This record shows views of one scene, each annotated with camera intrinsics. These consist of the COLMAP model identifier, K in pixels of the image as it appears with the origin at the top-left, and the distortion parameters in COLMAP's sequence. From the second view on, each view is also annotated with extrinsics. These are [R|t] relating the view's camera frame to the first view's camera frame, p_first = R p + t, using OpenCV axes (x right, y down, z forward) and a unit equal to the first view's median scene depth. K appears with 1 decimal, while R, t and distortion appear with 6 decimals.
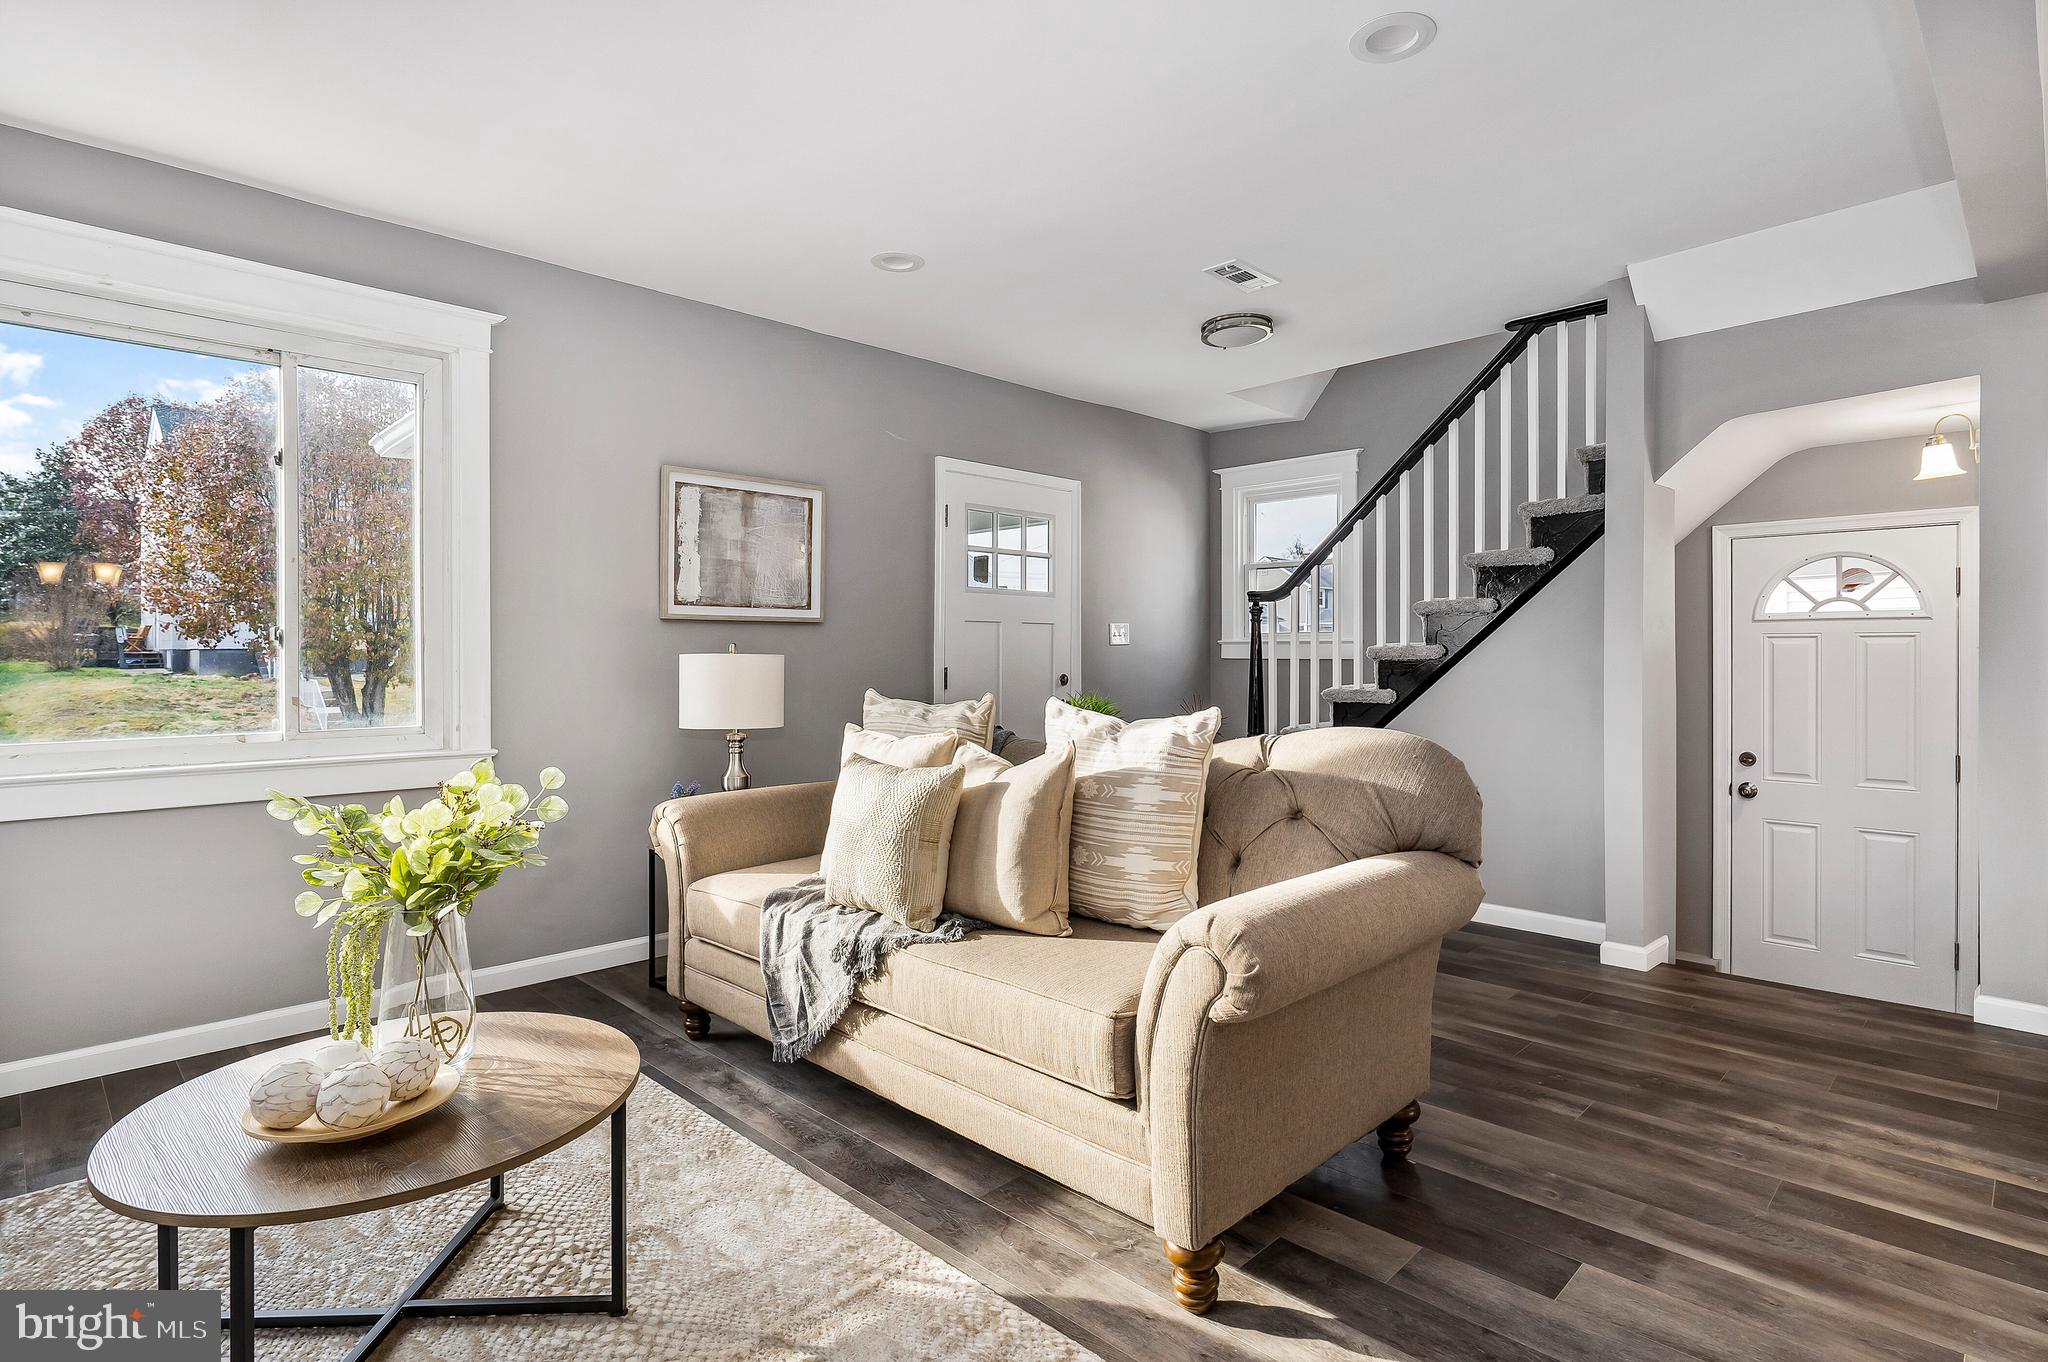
lens RADIAL K [[1039.5, 0, 1020.3], [0, 1039.5, 654.9], [0, 0, 1]] dist [-0.005643, 0.002033]
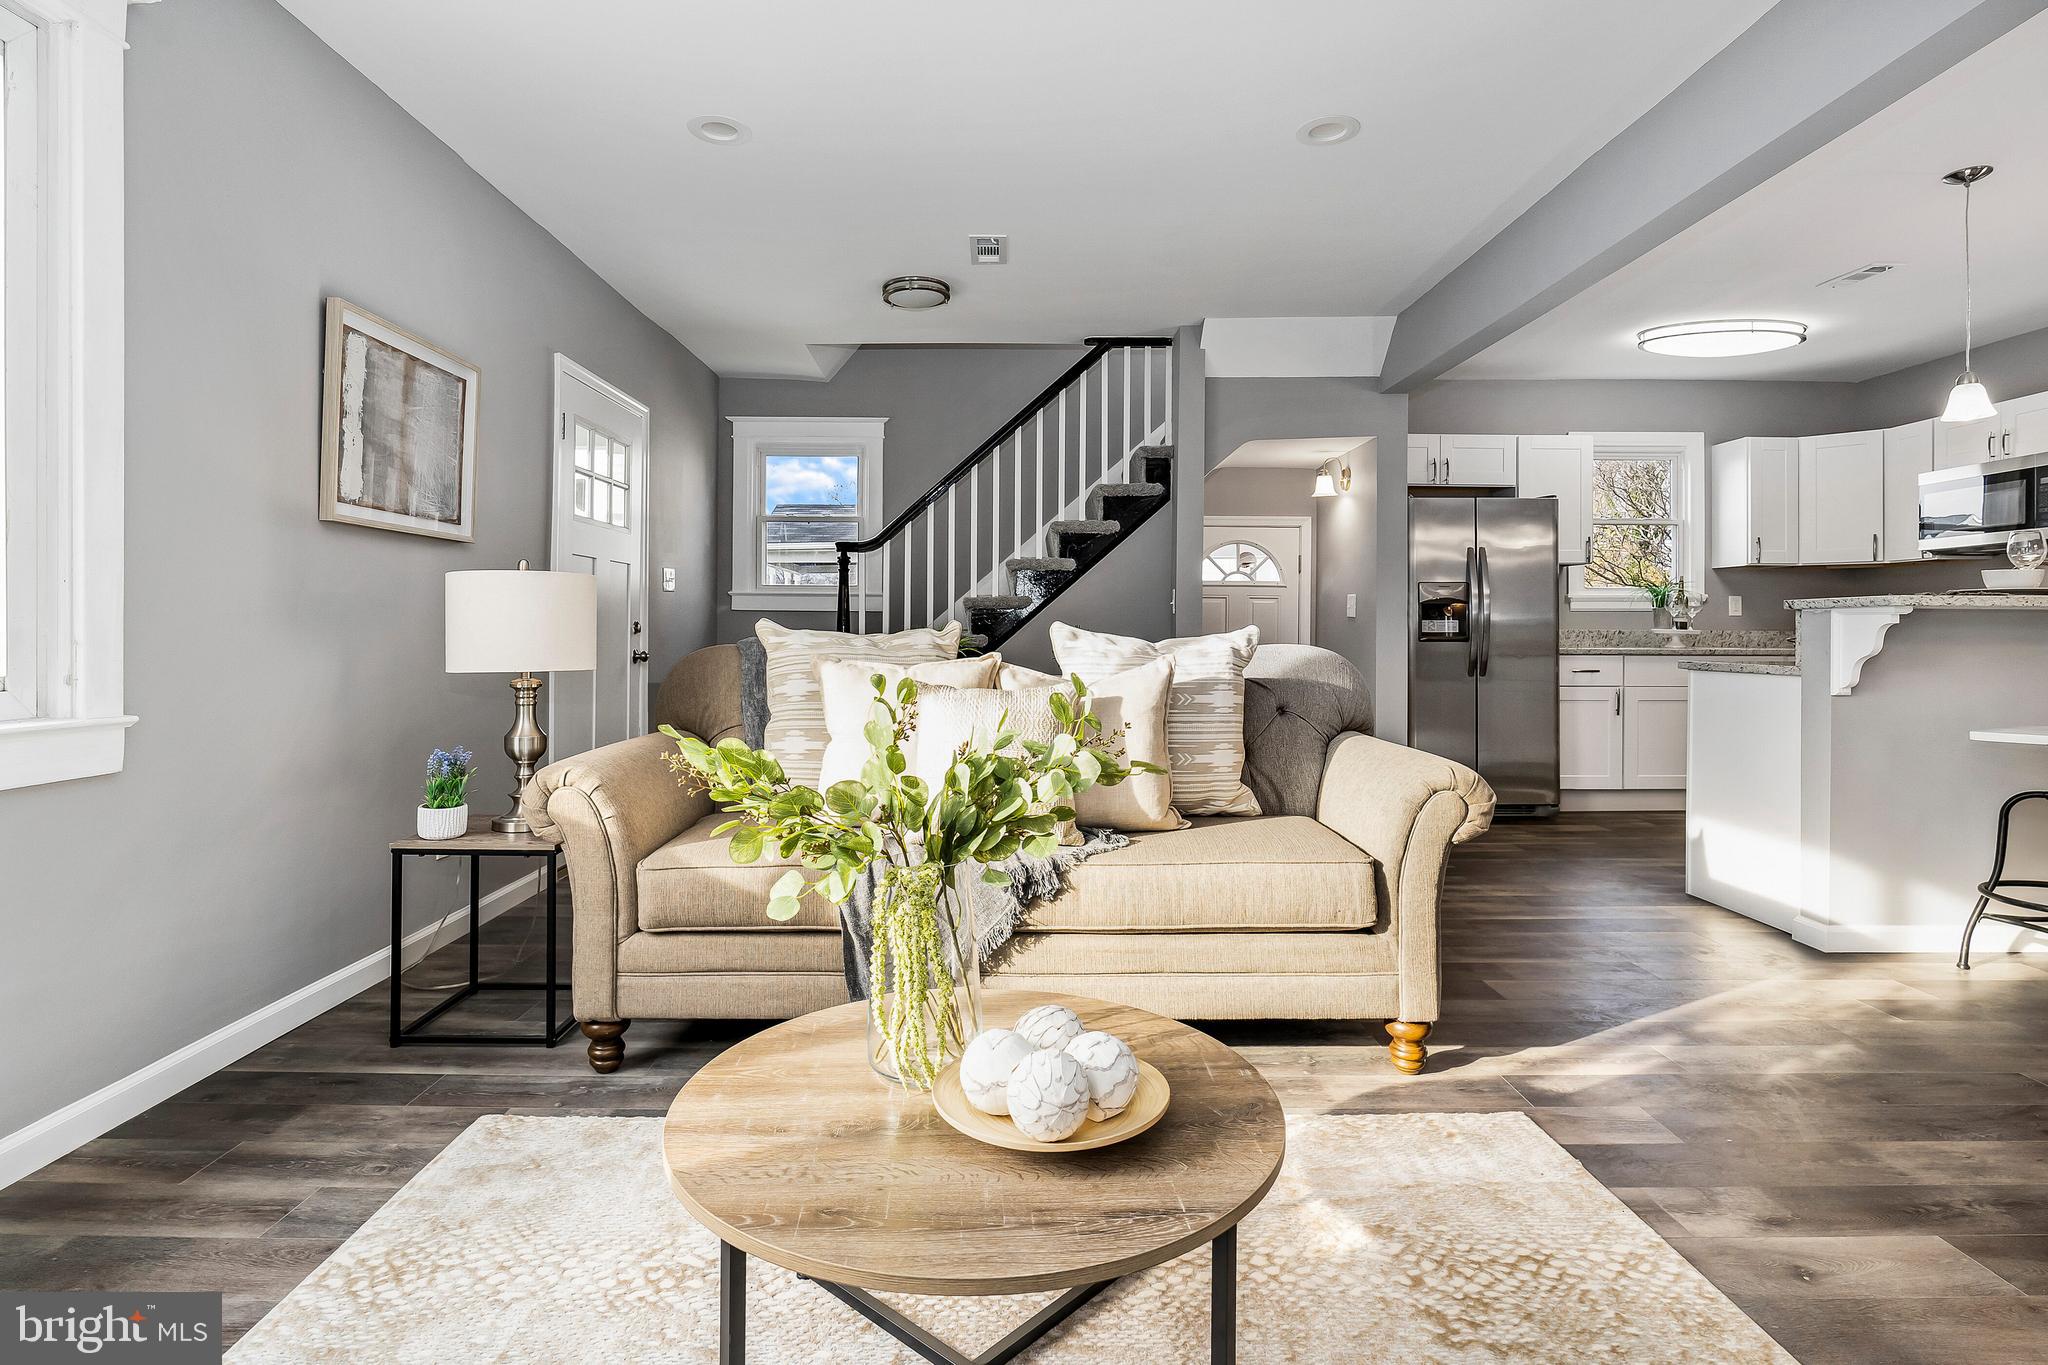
lens RADIAL K [[1040.7, 0, 1026.5], [0, 1040.7, 626.3], [0, 0, 1]] dist [-0.004780, 0.000489]
pose [[0.702157, 0.008208, 0.711975, -0.829905], [-0.007364, 0.999964, -0.004266, 0.055869], [-0.711984, -0.002247, 0.702192, 0.315224]]
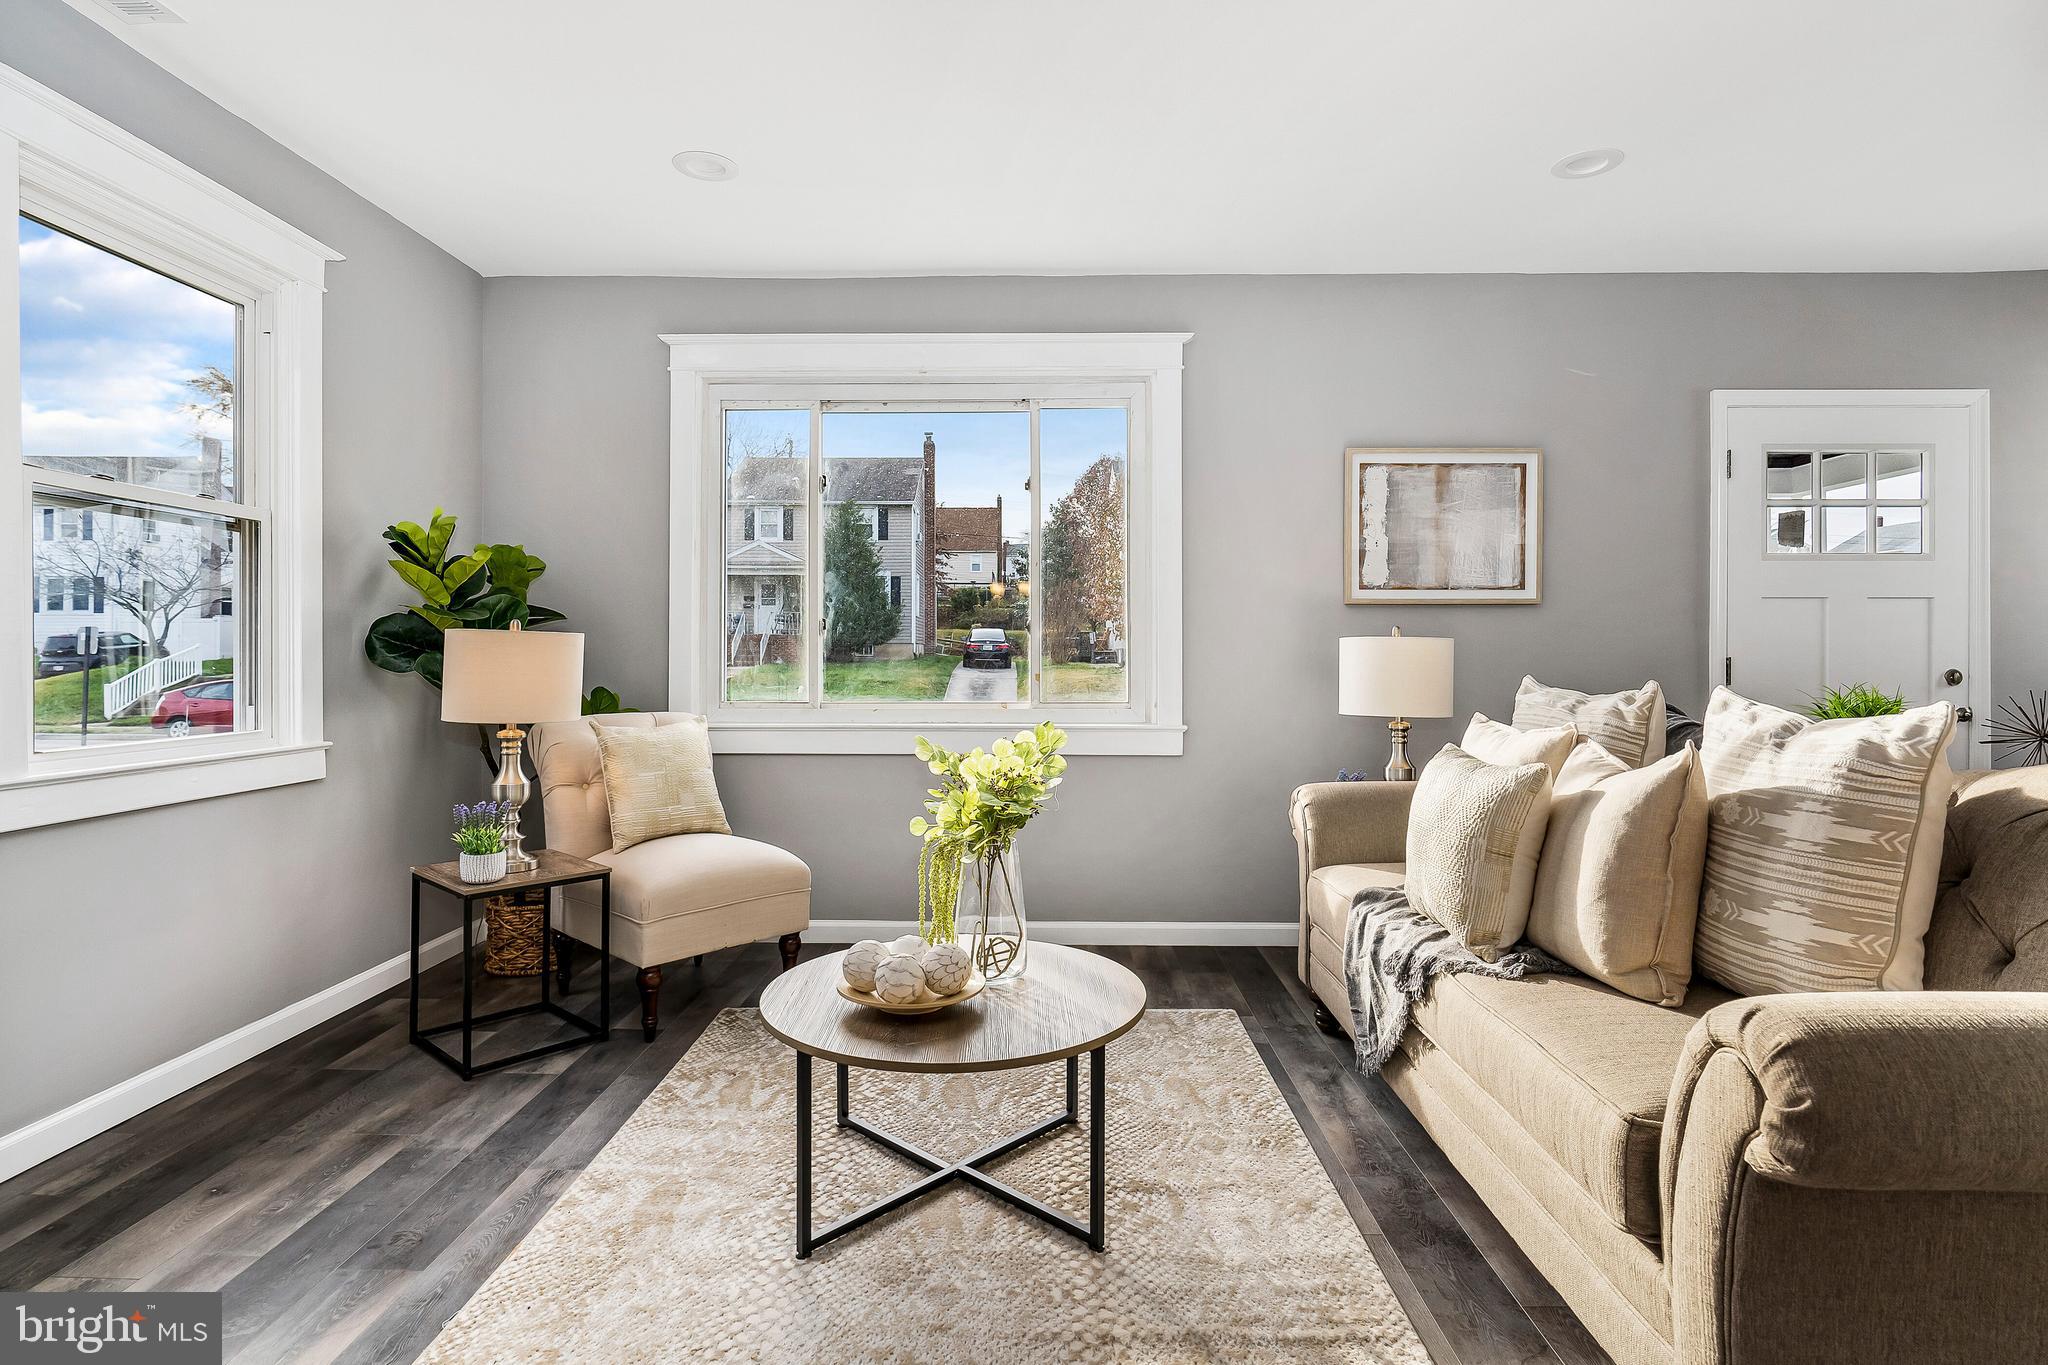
lens RADIAL K [[1033.4, 0, 1021.1], [0, 1033.4, 649.5], [0, 0, 1]] dist [-0.003319, 0.000742]
pose [[0.698662, -0.001259, -0.715451, 0.232371], [-0.002166, 0.999990, -0.003875, 0.021008], [0.715448, 0.004257, 0.698653, 0.153193]]
